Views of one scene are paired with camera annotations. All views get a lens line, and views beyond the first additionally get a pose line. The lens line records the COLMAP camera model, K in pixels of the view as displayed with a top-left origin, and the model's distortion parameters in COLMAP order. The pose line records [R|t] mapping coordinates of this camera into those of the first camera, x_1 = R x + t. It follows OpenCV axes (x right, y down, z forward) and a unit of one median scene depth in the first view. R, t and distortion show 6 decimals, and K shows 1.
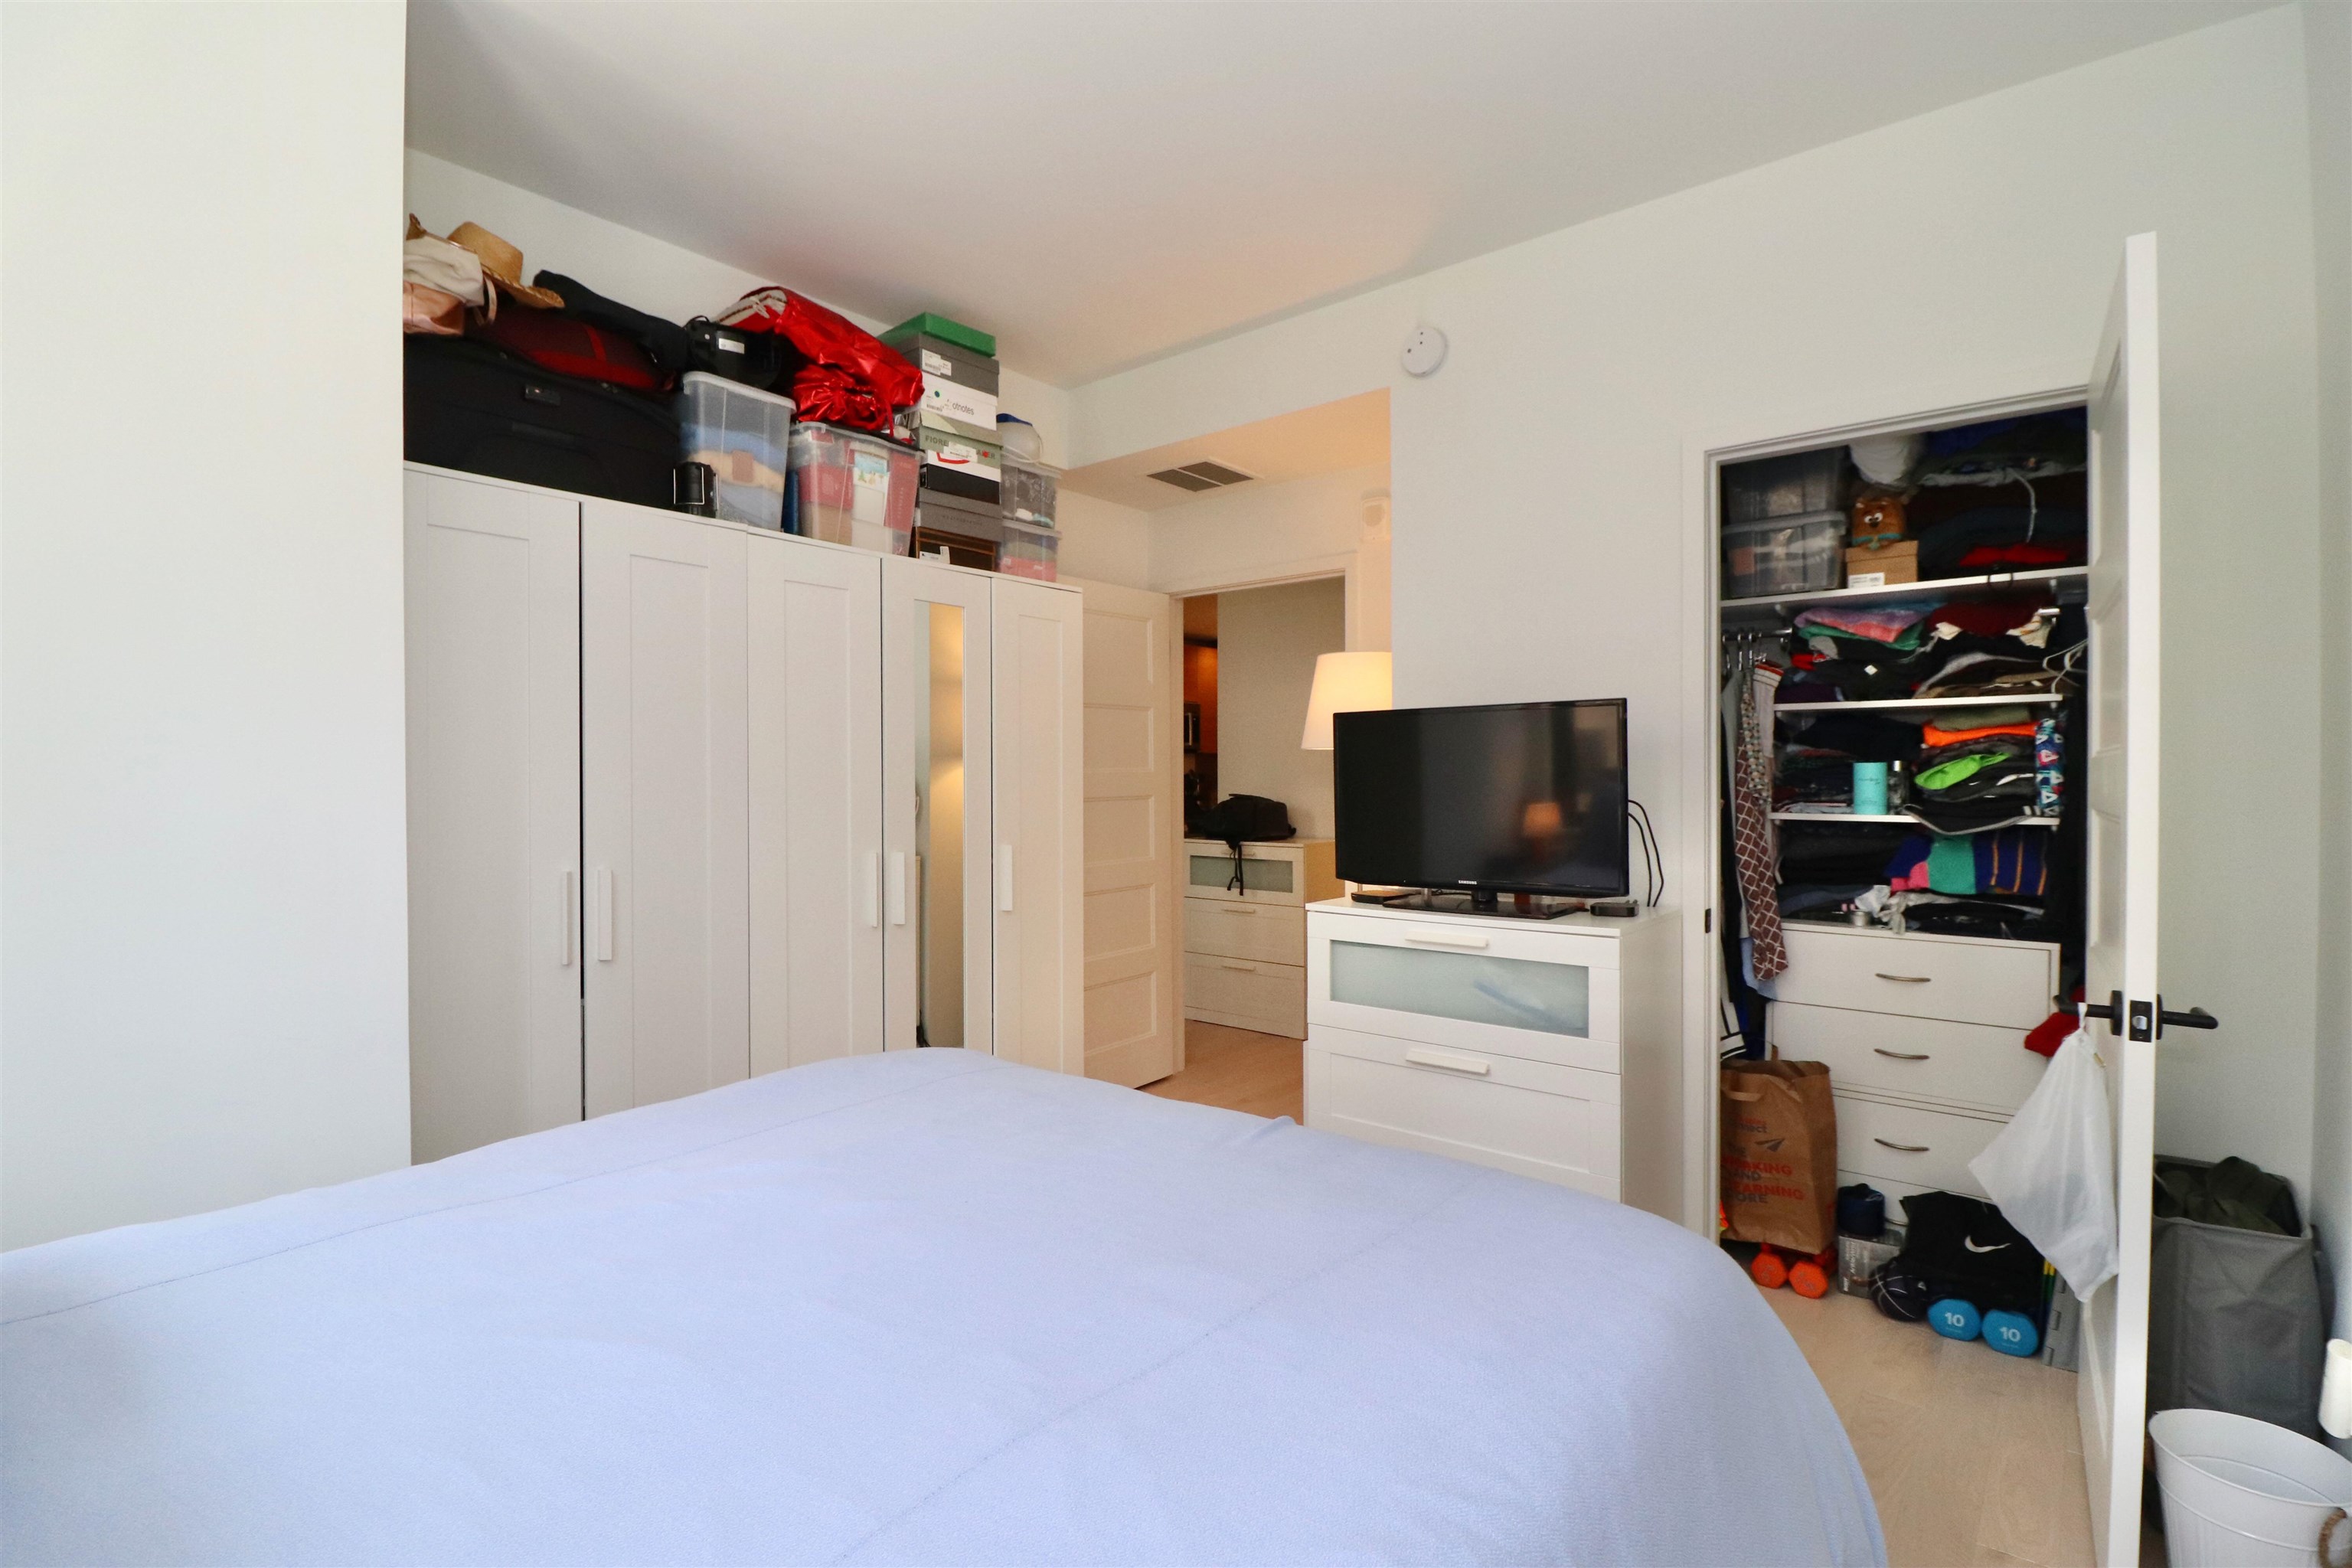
lens RADIAL K [[1099.0, 0, 1178.4], [0, 1099.0, 785.4], [0, 0, 1]] dist [-0.000463, -0.012910]
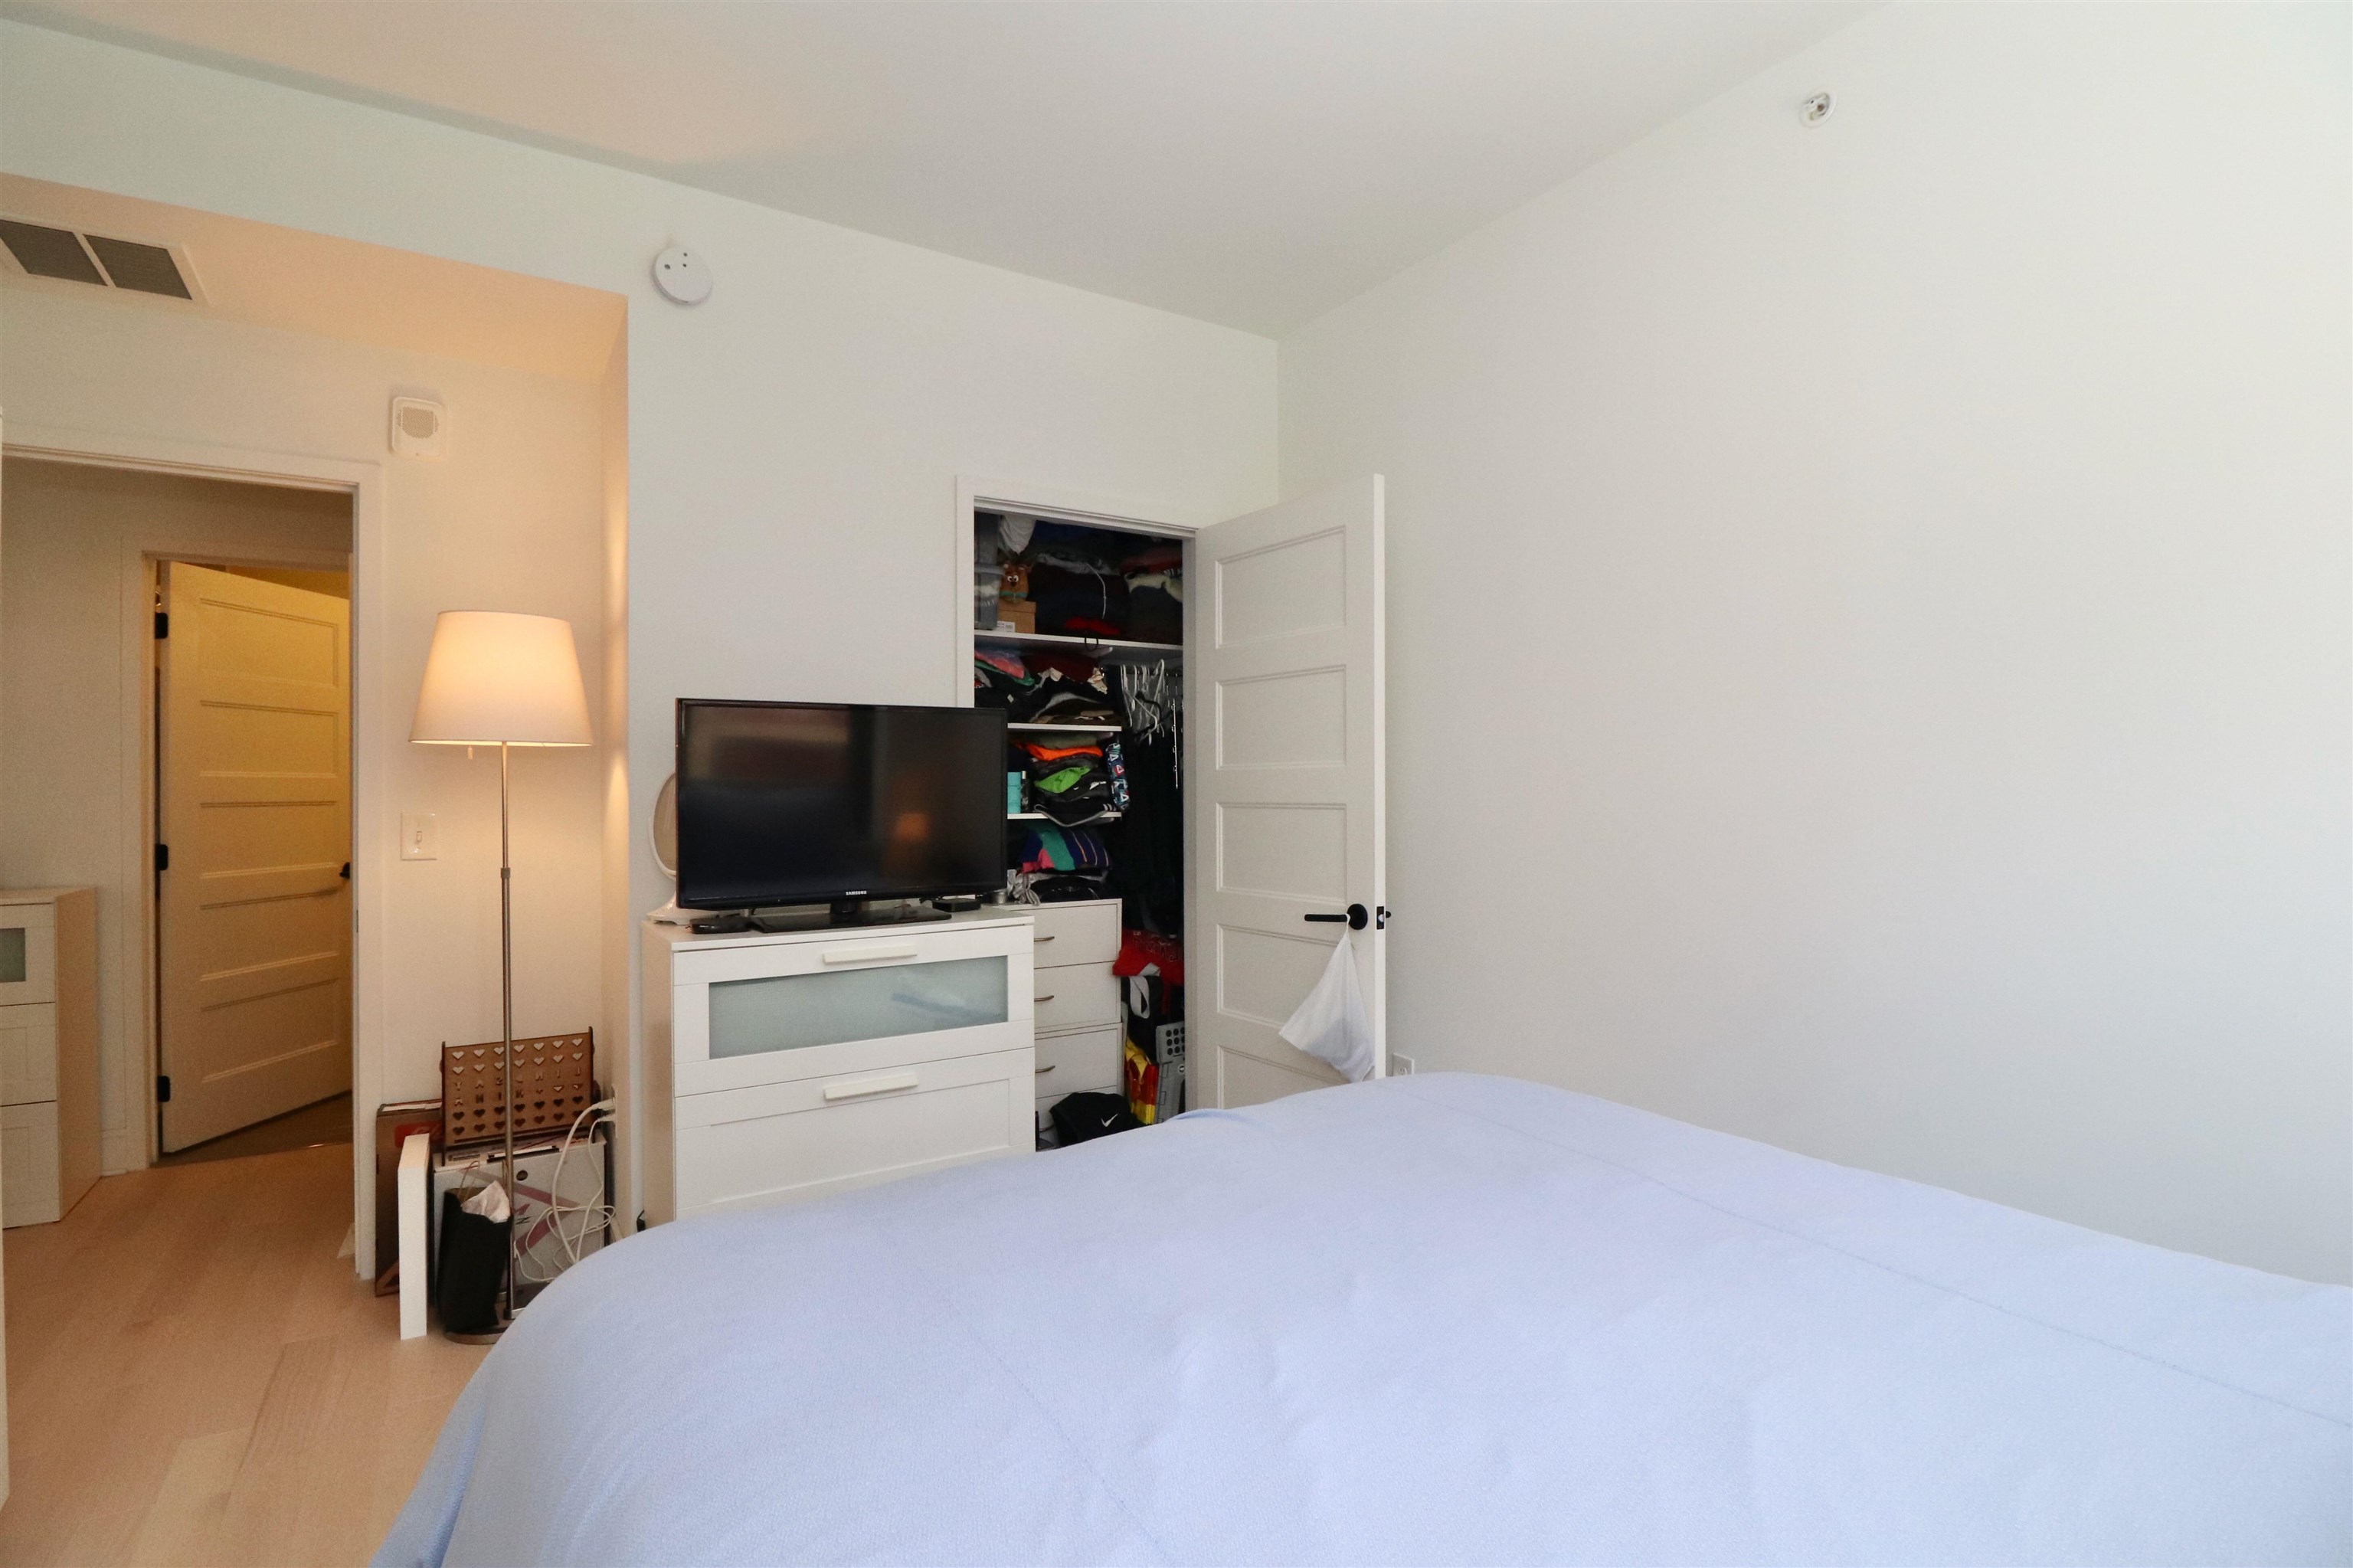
lens RADIAL K [[1099.5, 0, 1178.9], [0, 1099.5, 785.4], [0, 0, 1]] dist [-0.000463, -0.012910]
pose [[0.311541, 0.007996, 0.950199, -0.515866], [0.010125, 0.999880, -0.011734, 0.011309], [-0.950179, 0.013277, 0.311423, 0.434369]]
